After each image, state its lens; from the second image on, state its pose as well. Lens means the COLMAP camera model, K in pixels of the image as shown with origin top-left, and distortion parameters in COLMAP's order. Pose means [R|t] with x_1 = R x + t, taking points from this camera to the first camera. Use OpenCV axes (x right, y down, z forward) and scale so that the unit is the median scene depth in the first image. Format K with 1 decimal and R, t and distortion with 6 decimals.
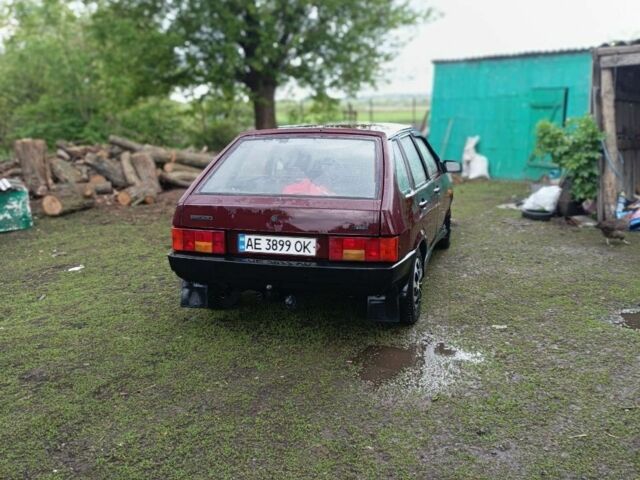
lens RADIAL K [[631.7, 0, 320.7], [0, 631.7, 235.1], [0, 0, 1]] dist [0.061759, 0.000000]
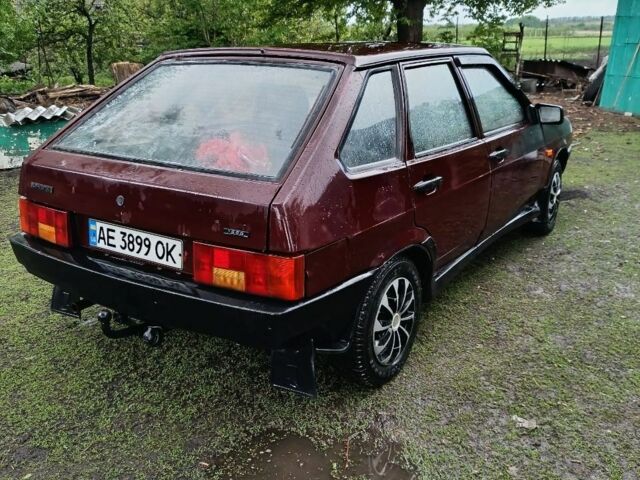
lens RADIAL K [[631.7, 0, 318.7], [0, 631.7, 237.1], [0, 0, 1]] dist [0.061759, 0.000000]
pose [[0.955191, 0.092990, -0.281003, 0.266855], [-0.061050, 0.990850, 0.120372, -0.073343], [0.289625, -0.097823, 0.952128, 0.464803]]
